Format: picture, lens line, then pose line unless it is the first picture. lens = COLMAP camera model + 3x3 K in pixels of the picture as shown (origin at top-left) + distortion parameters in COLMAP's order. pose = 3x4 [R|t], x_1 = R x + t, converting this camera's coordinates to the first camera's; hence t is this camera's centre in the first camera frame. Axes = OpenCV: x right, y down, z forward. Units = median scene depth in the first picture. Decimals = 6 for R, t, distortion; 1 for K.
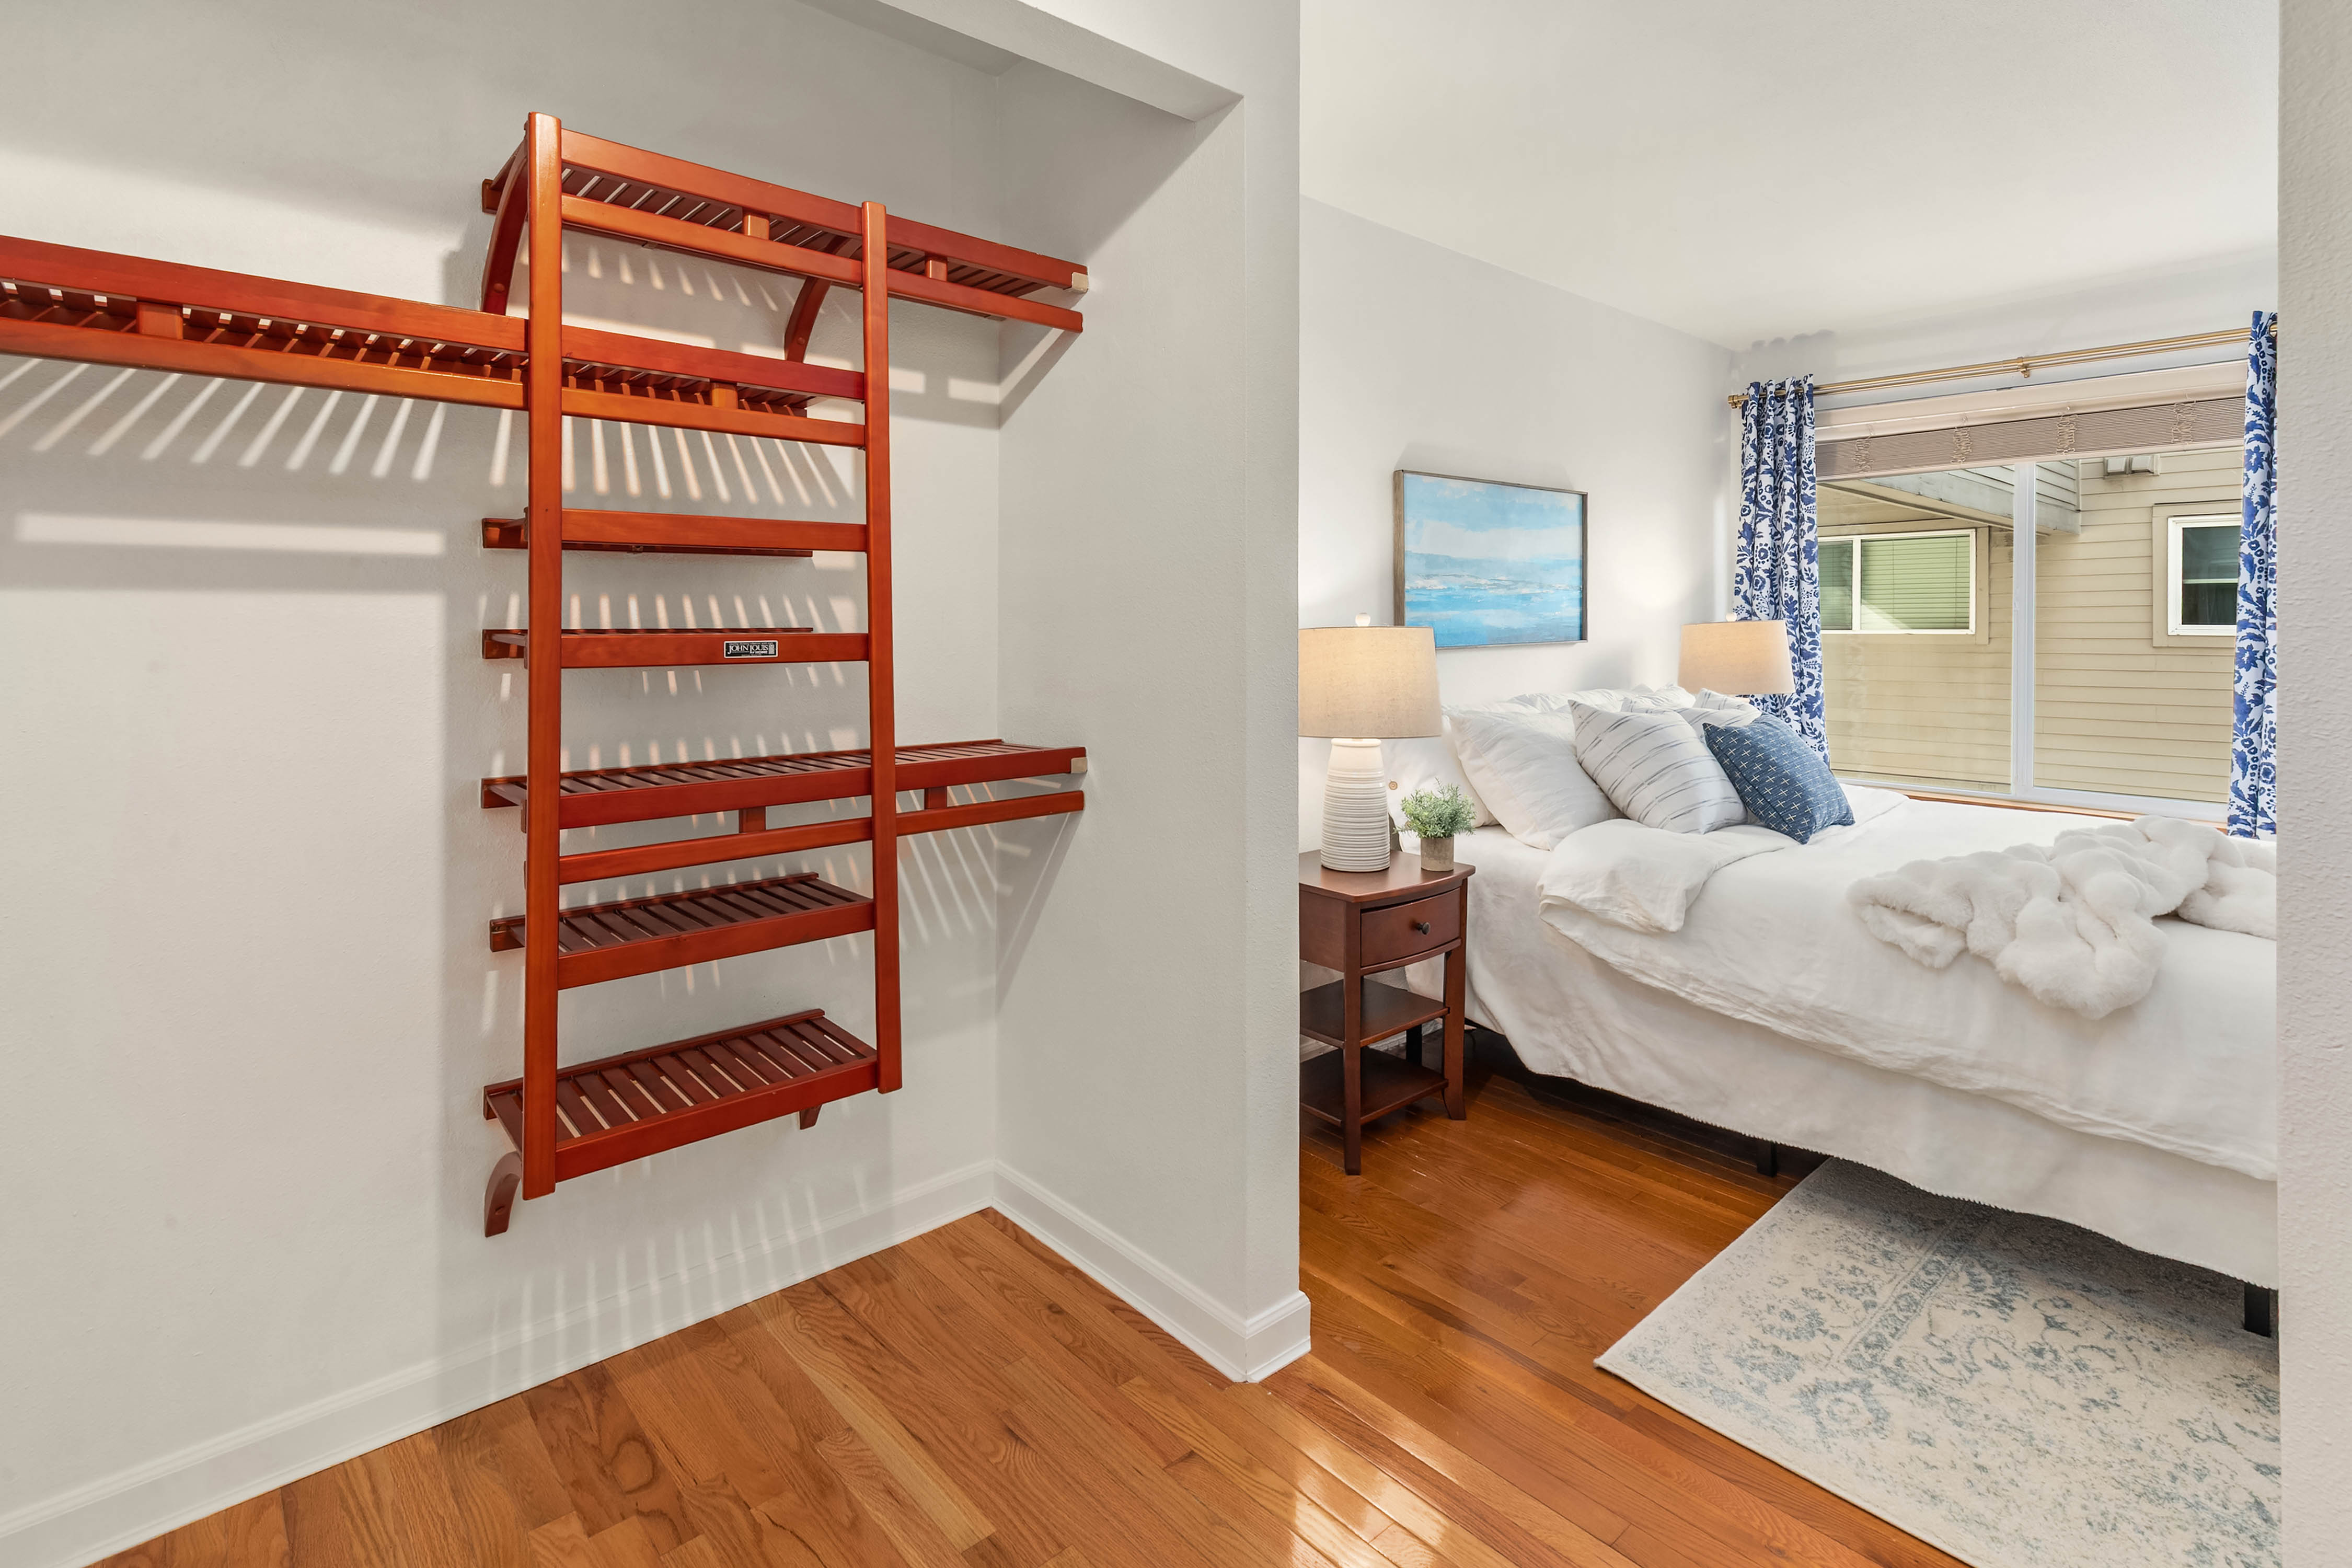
lens RADIAL K [[1109.1, 0, 1173.5], [0, 1109.1, 632.0], [0, 0, 1]] dist [-0.002879, -0.000616]
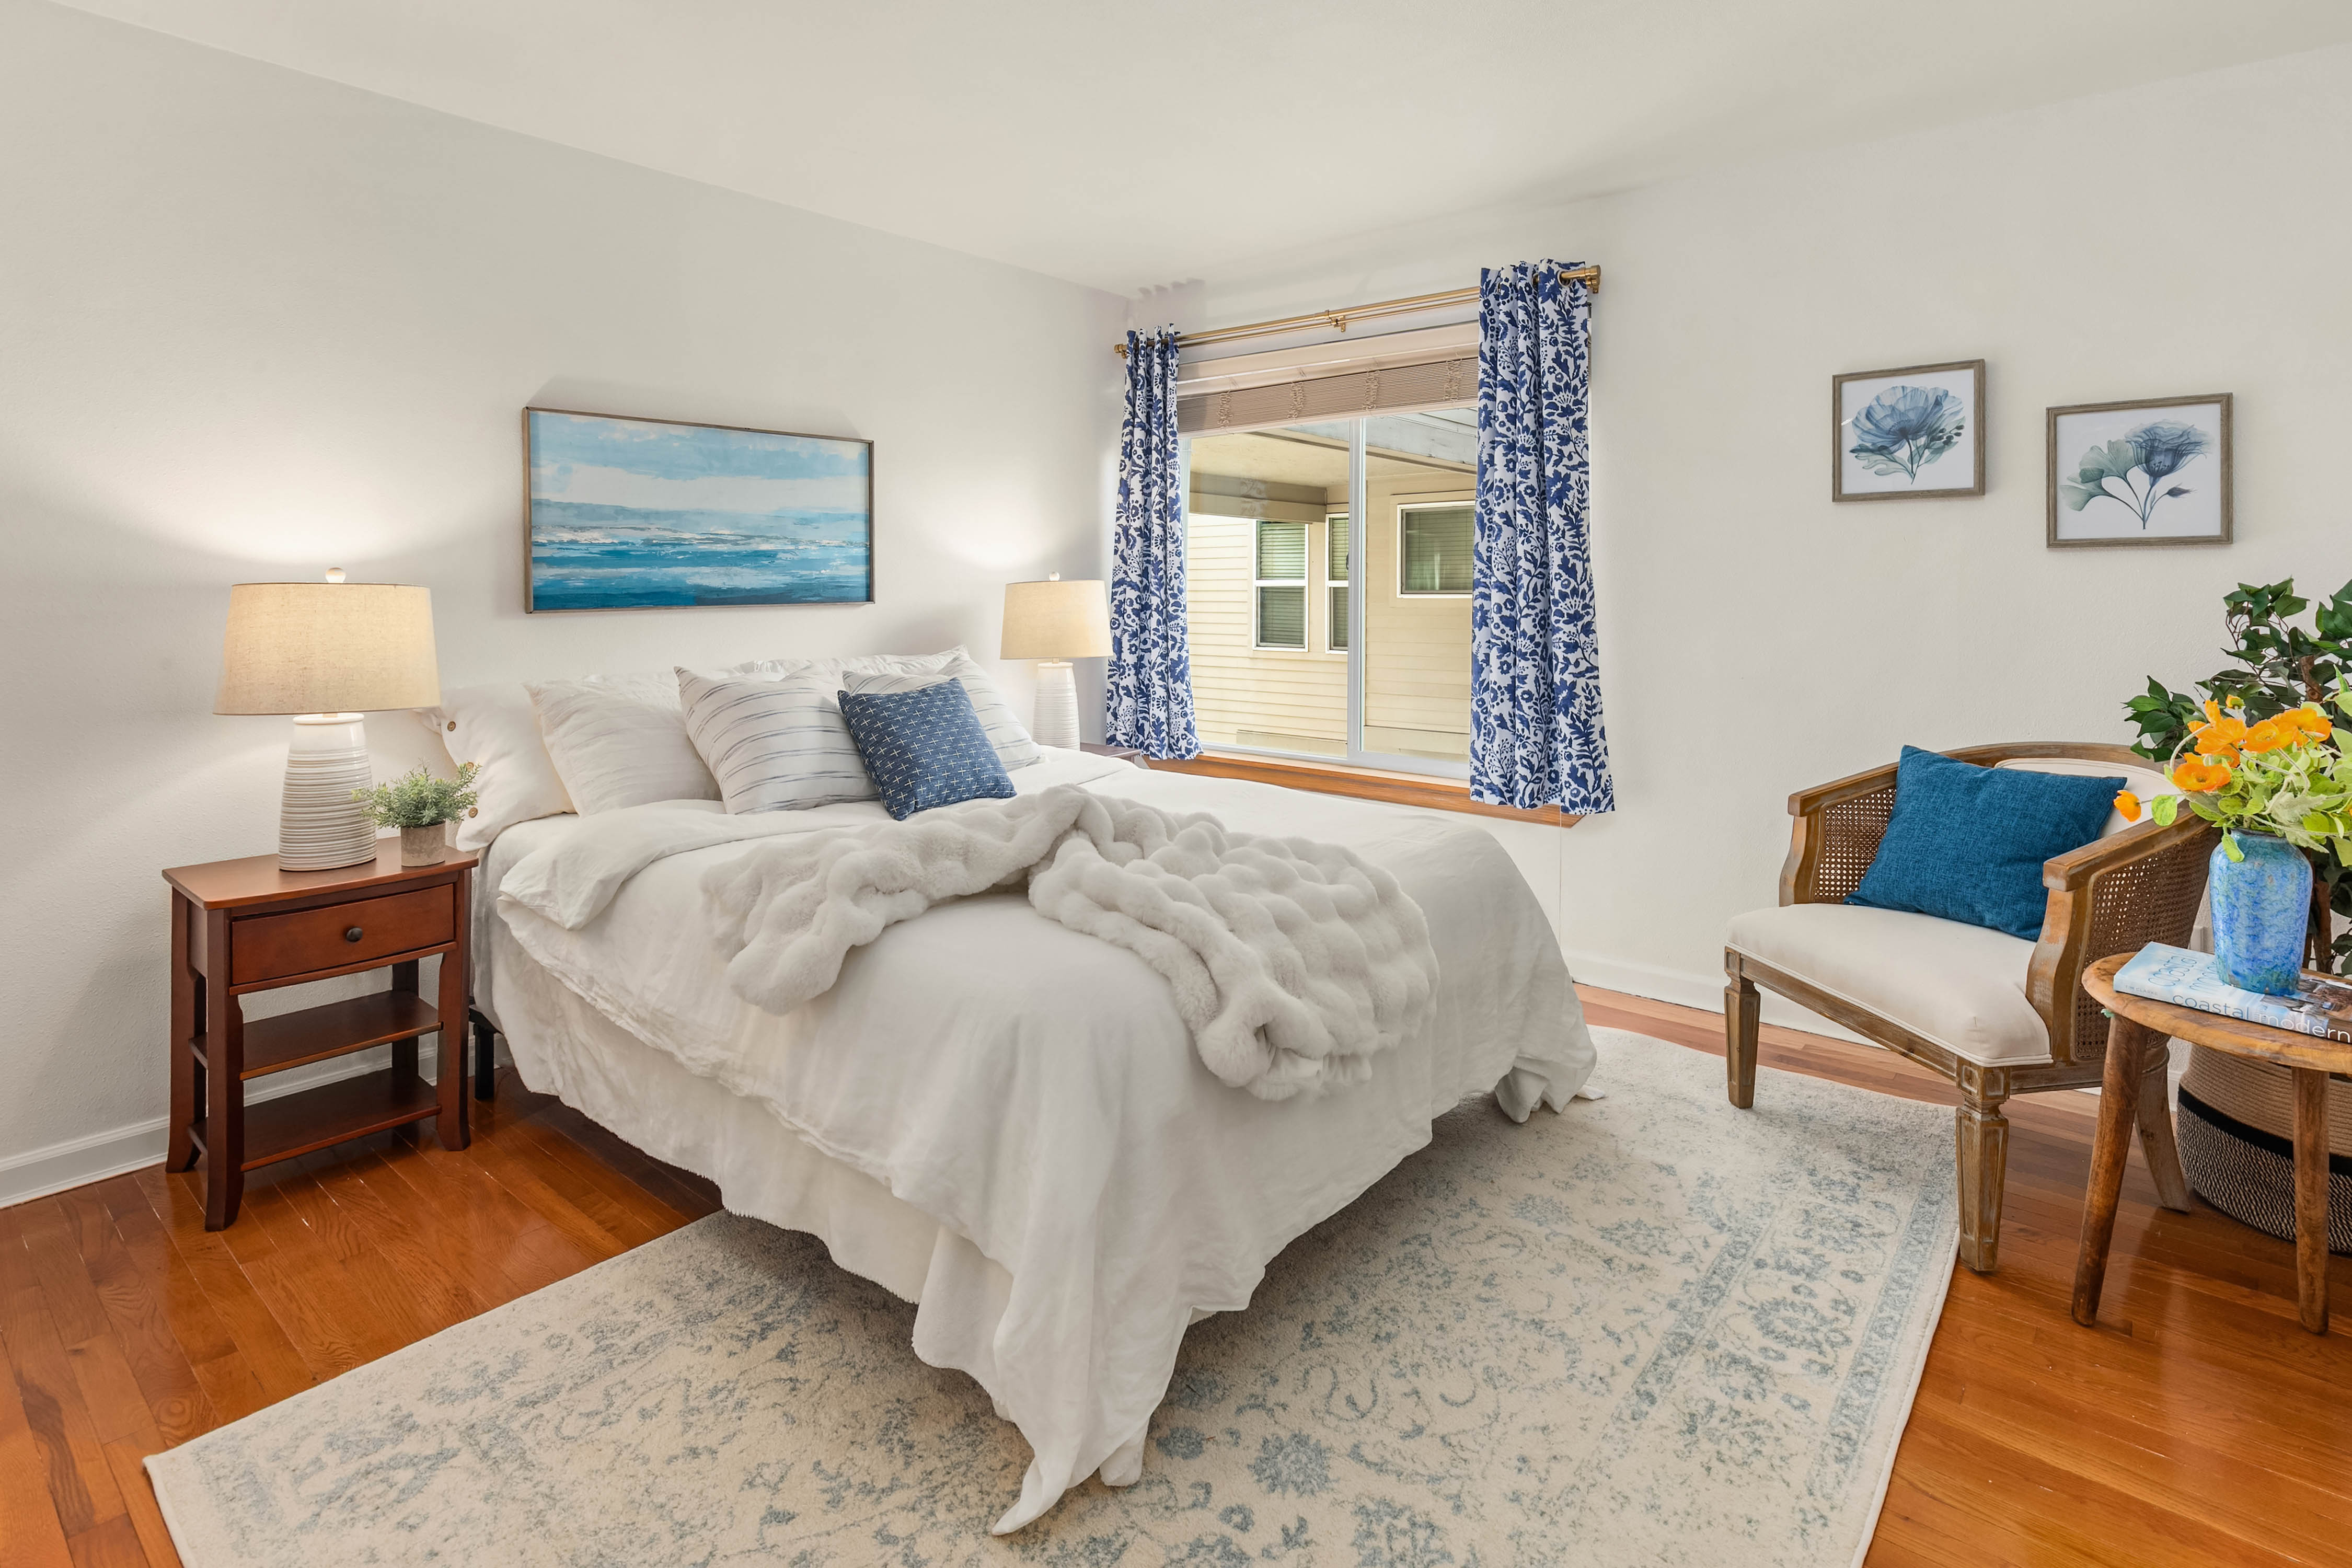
lens RADIAL K [[1163.6, 0, 1177.8], [0, 1163.6, 604.9], [0, 0, 1]] dist [-0.004136, 0.000106]
pose [[0.987281, -0.002545, 0.158966, 0.549908], [0.001814, 0.999987, 0.004743, 0.006971], [-0.158976, -0.004395, 0.987273, 0.010408]]
